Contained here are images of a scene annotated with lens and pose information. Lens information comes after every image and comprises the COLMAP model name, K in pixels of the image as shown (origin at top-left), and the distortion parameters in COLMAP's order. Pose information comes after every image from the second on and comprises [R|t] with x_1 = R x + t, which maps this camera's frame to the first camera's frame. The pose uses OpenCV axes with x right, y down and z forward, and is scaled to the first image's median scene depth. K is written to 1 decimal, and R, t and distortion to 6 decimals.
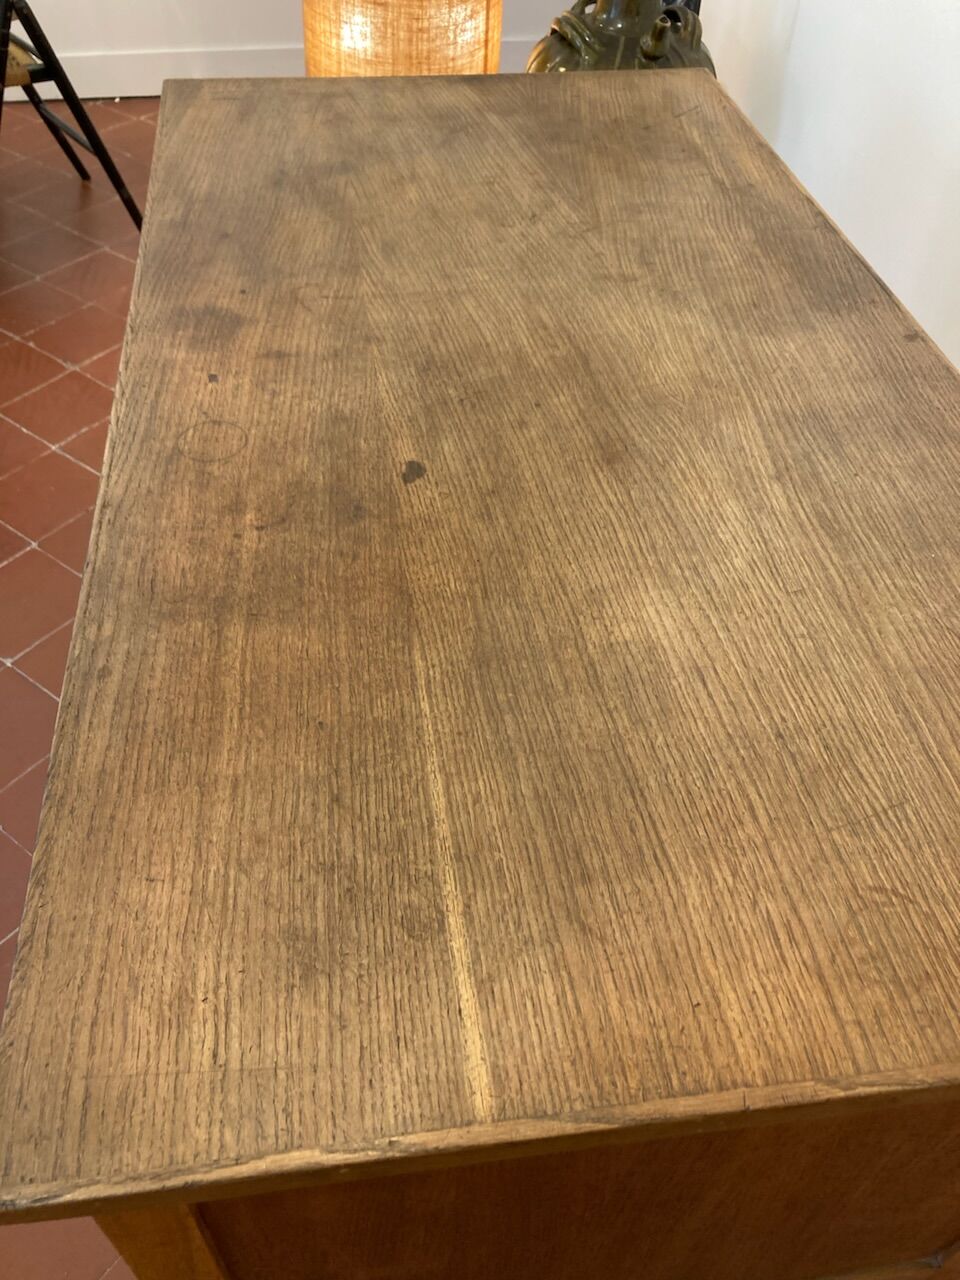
lens RADIAL K [[1041.2, 0, 466.4], [0, 1041.2, 633.7], [0, 0, 1]] dist [0.088494, -0.231280]
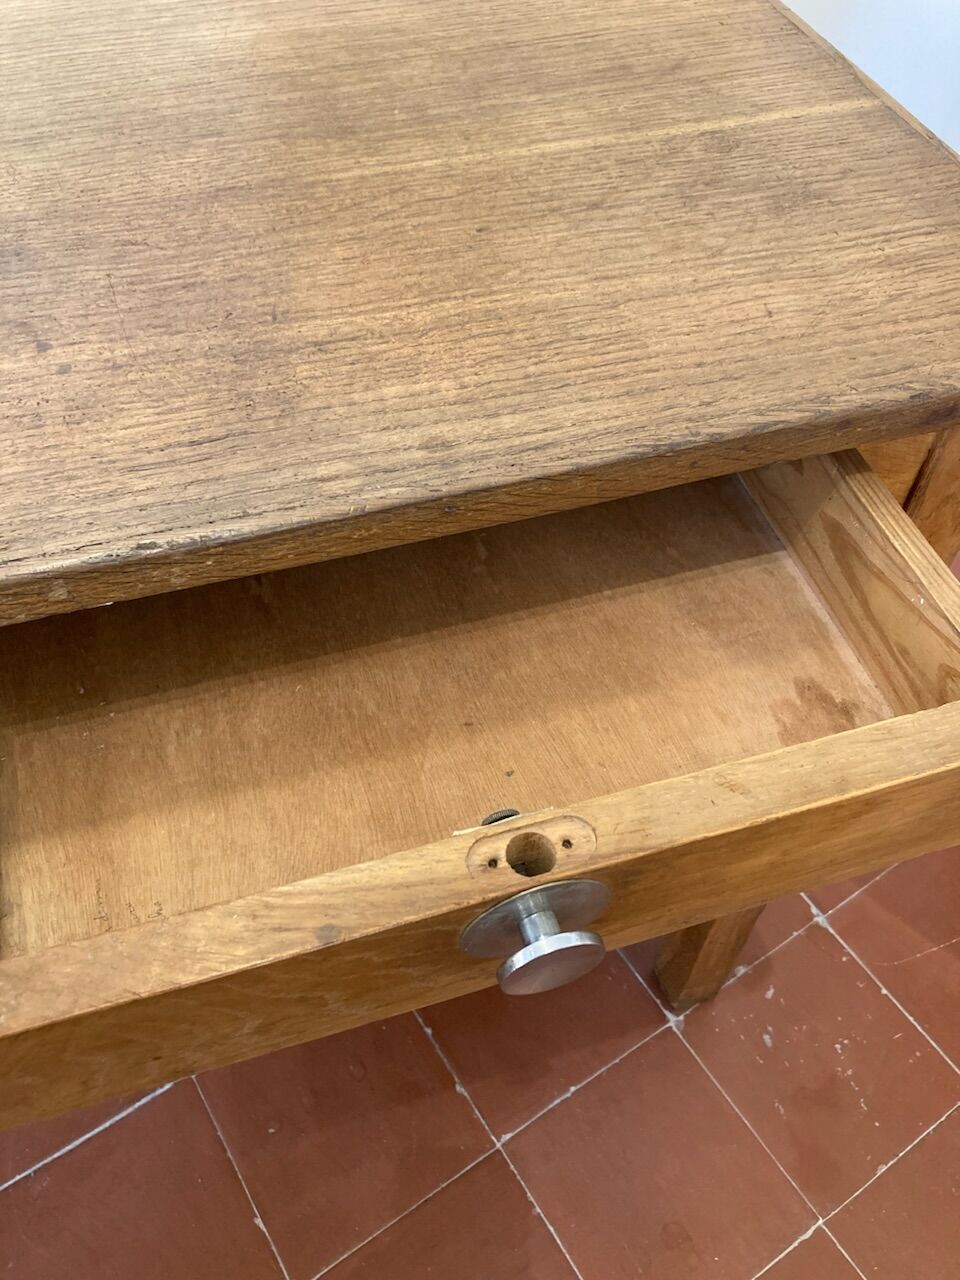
lens RADIAL K [[1054.3, 0, 479.7], [0, 1054.3, 642.7], [0, 0, 1]] dist [-0.009143, 0.042578]
pose [[-0.163262, -0.787464, 0.594345, -0.668150], [0.679300, 0.347157, 0.646556, -0.243355], [-0.715470, 0.509296, 0.478247, 0.649247]]
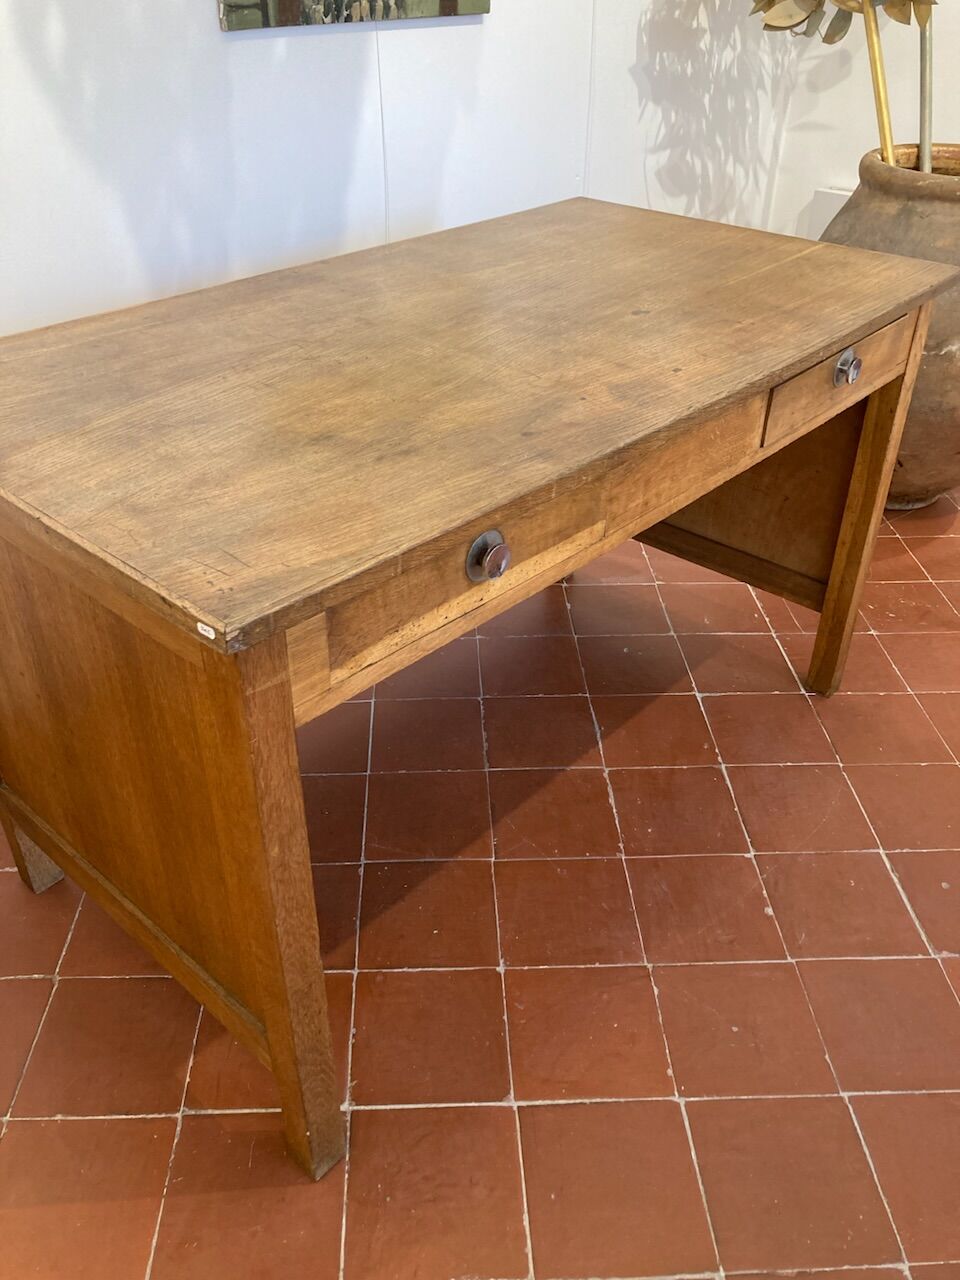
lens RADIAL K [[1049.0, 0, 472.8], [0, 1049.0, 635.9], [0, 0, 1]] dist [0.016403, -0.003643]
pose [[-0.637671, -0.451940, 0.623800, -1.255464], [0.538227, 0.317930, 0.780533, -1.559337], [-0.551079, 0.833469, 0.040511, 1.605092]]
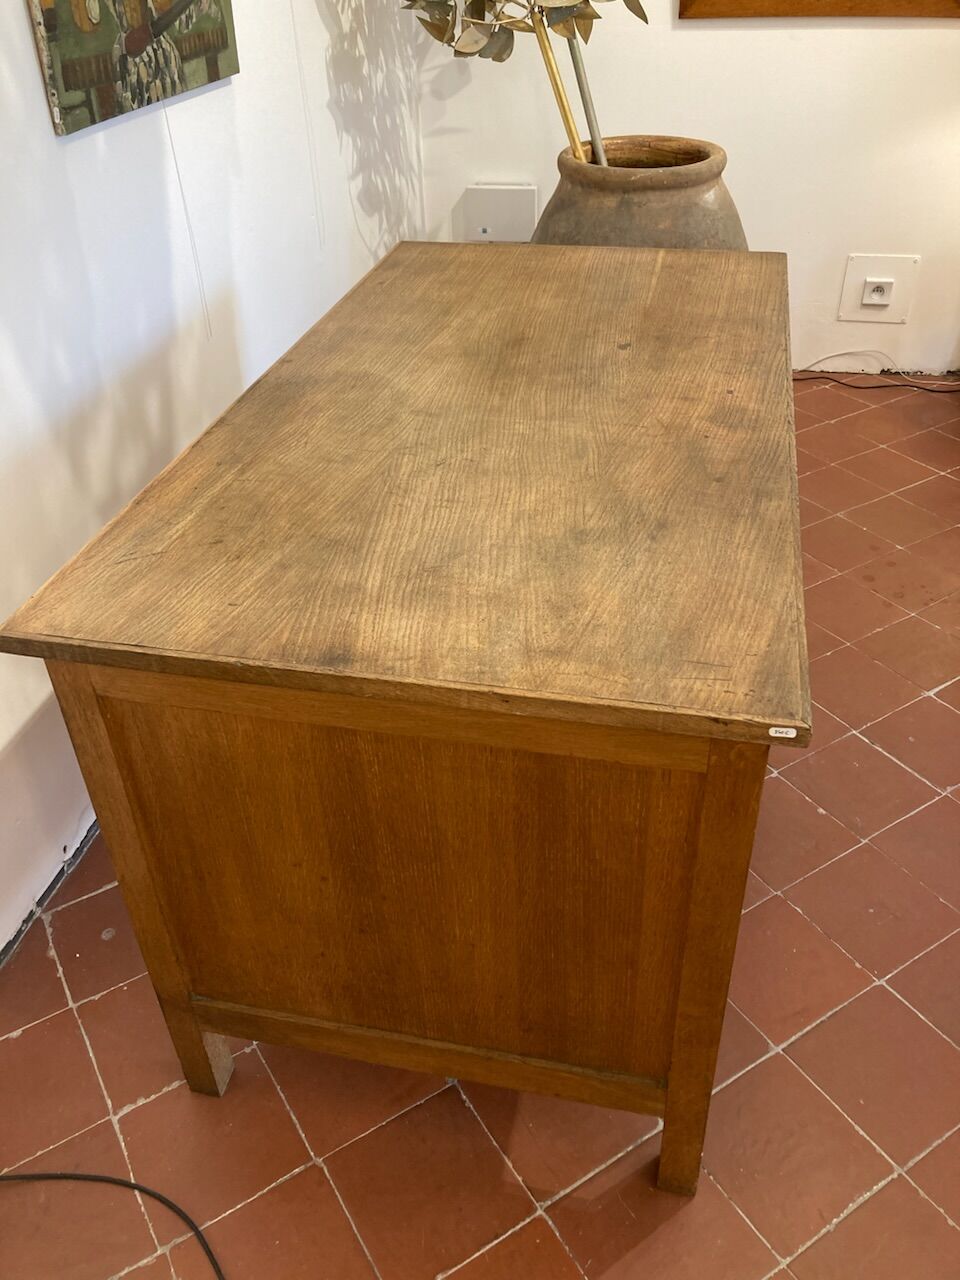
lens RADIAL K [[1039.5, 0, 469.8], [0, 1039.5, 638.4], [0, 0, 1]] dist [0.054504, -0.072097]
pose [[-0.934814, -0.197557, 0.295117, -0.478203], [0.264122, 0.168766, 0.949609, -2.046753], [-0.237408, 0.965655, -0.105585, 1.874866]]
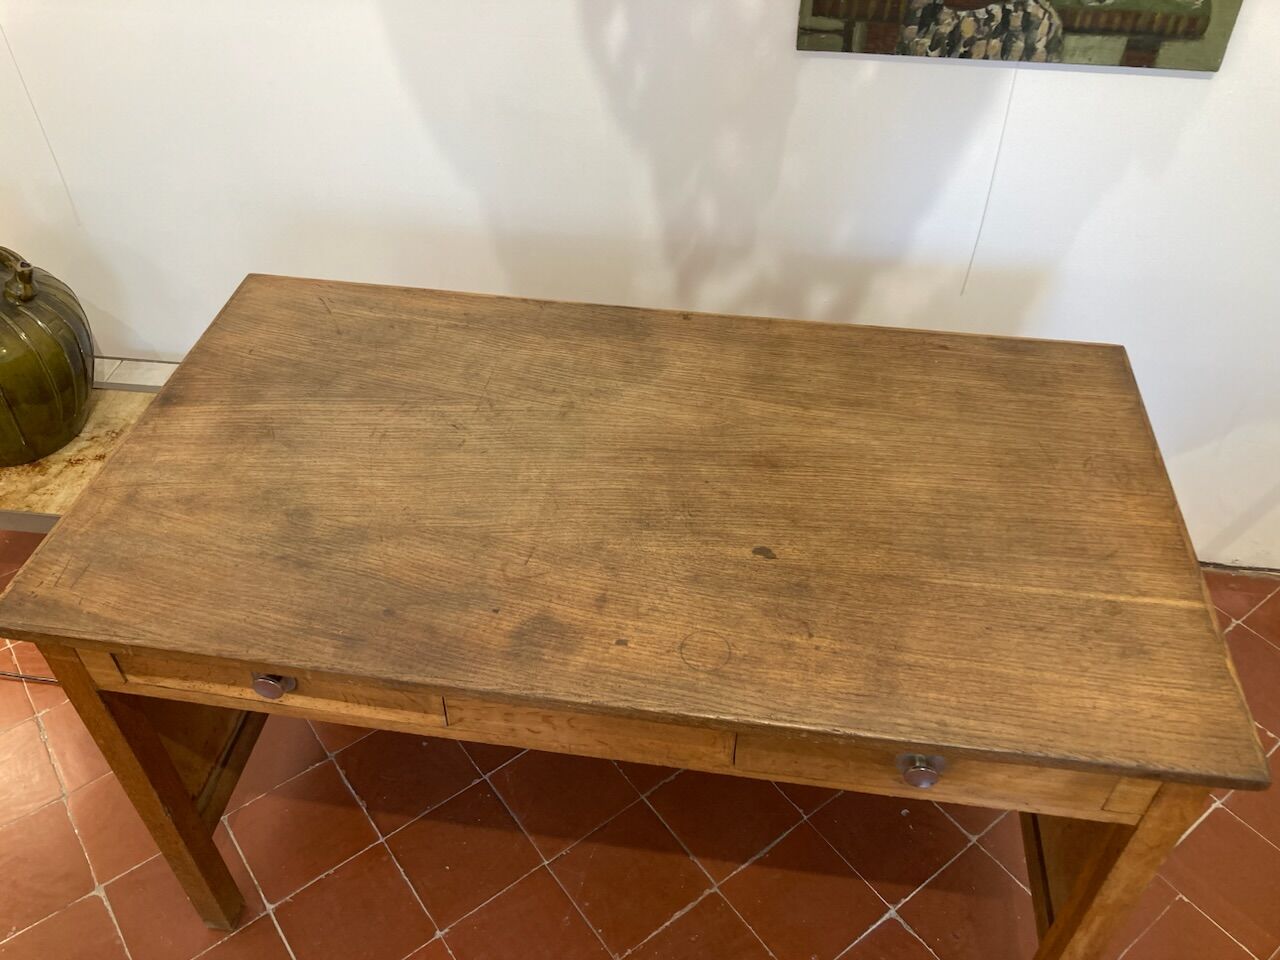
lens RADIAL K [[1057.4, 0, 623.4], [0, 1057.4, 478.4], [0, 0, 1]] dist [0.008770, 0.011615]
pose [[0.277126, -0.667206, 0.691402, -1.161032], [0.695735, 0.635641, 0.334534, -0.932336], [-0.662687, 0.388325, 0.640351, 0.113359]]
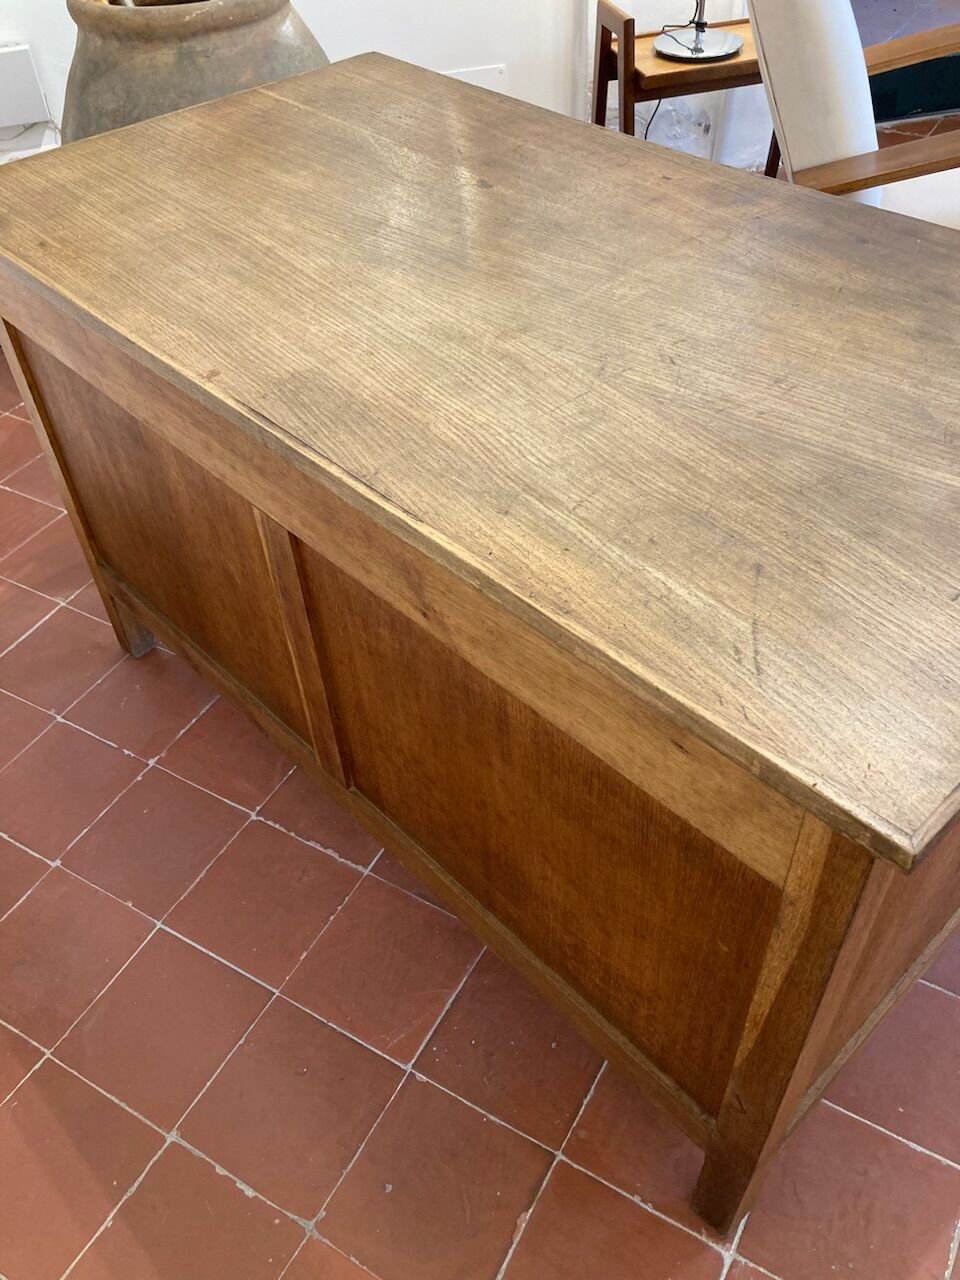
lens RADIAL K [[1049.0, 0, 472.8], [0, 1049.0, 635.9], [0, 0, 1]] dist [0.016403, -0.003643]
pose [[-0.815296, 0.414385, -0.404447, 0.905418], [-0.396881, 0.108695, 0.911411, -1.562731], [0.421636, 0.903588, 0.075843, 1.553859]]
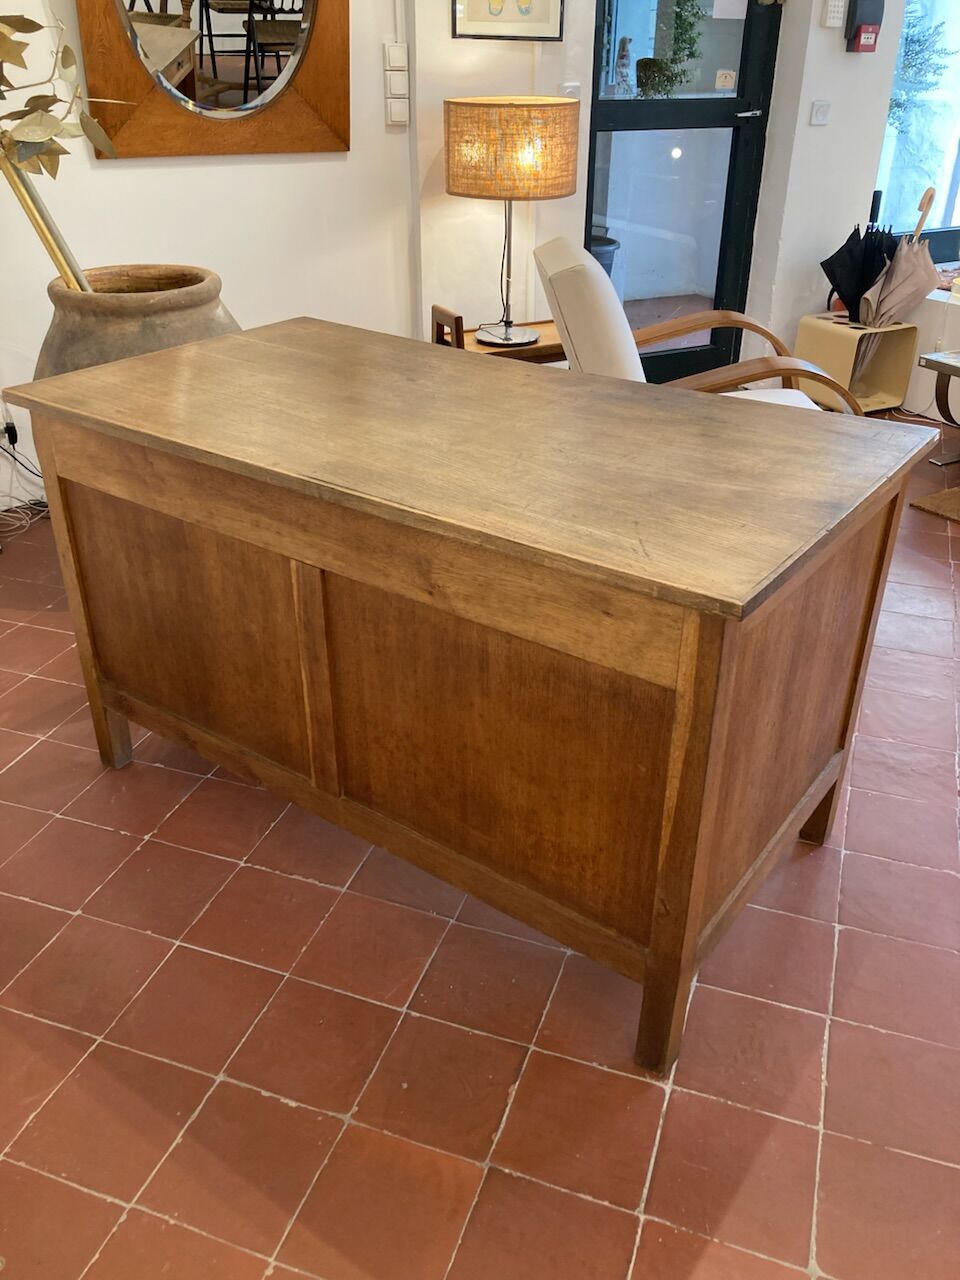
lens RADIAL K [[1041.2, 0, 466.4], [0, 1041.2, 633.7], [0, 0, 1]] dist [0.088494, -0.231280]
pose [[-0.700908, 0.325041, -0.634883, 1.596369], [-0.522107, 0.372622, 0.767175, -1.882328], [0.485935, 0.869196, -0.091467, 1.854442]]
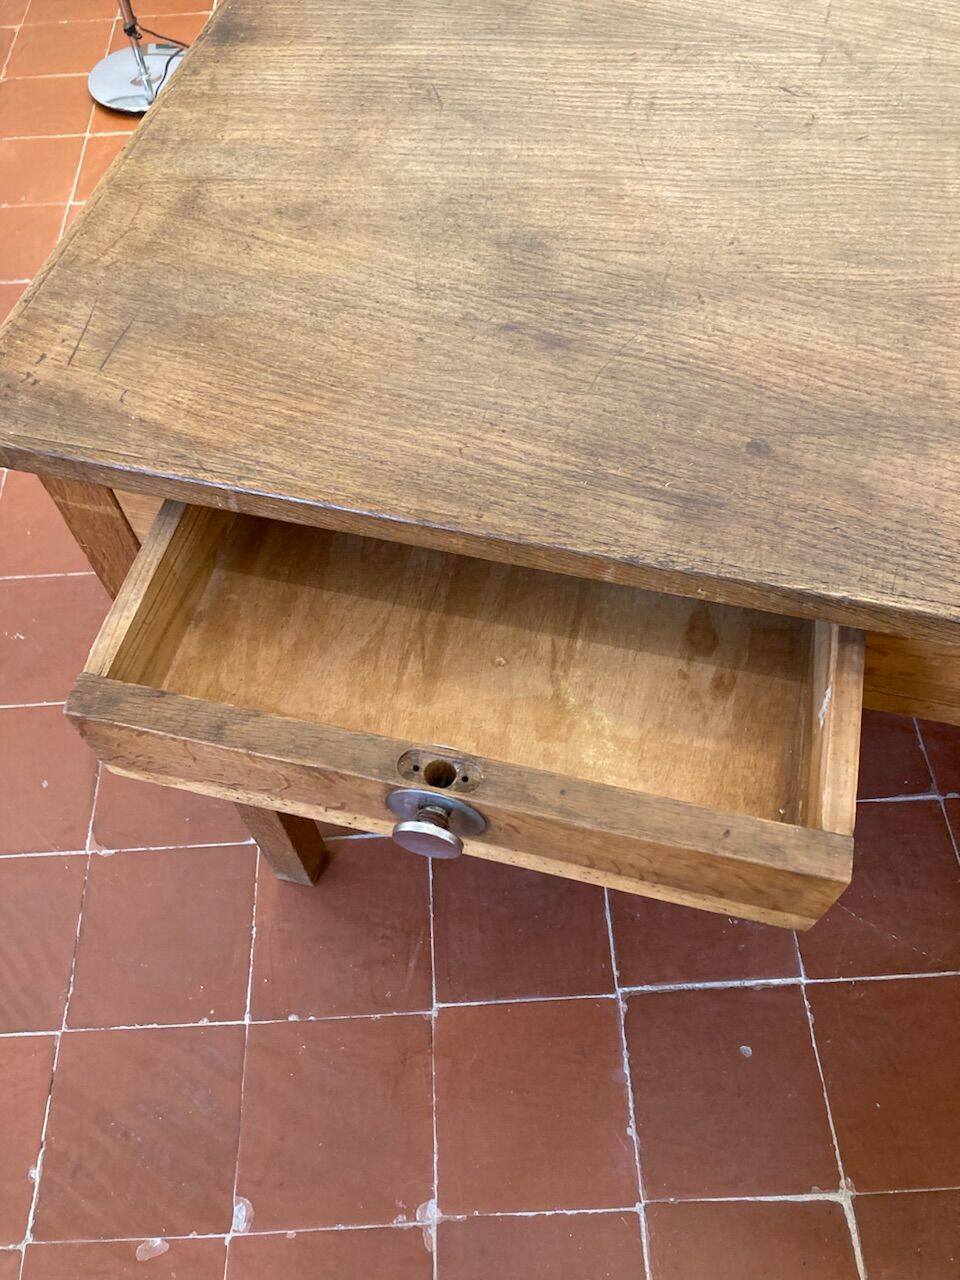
lens RADIAL K [[1062.2, 0, 477.5], [0, 1062.2, 623.6], [0, 0, 1]] dist [0.005381, 0.001102]
pose [[0.359321, -0.807408, 0.467954, -0.827620], [0.697327, 0.565542, 0.440338, -0.918045], [-0.620180, 0.168095, 0.766238, 0.983135]]
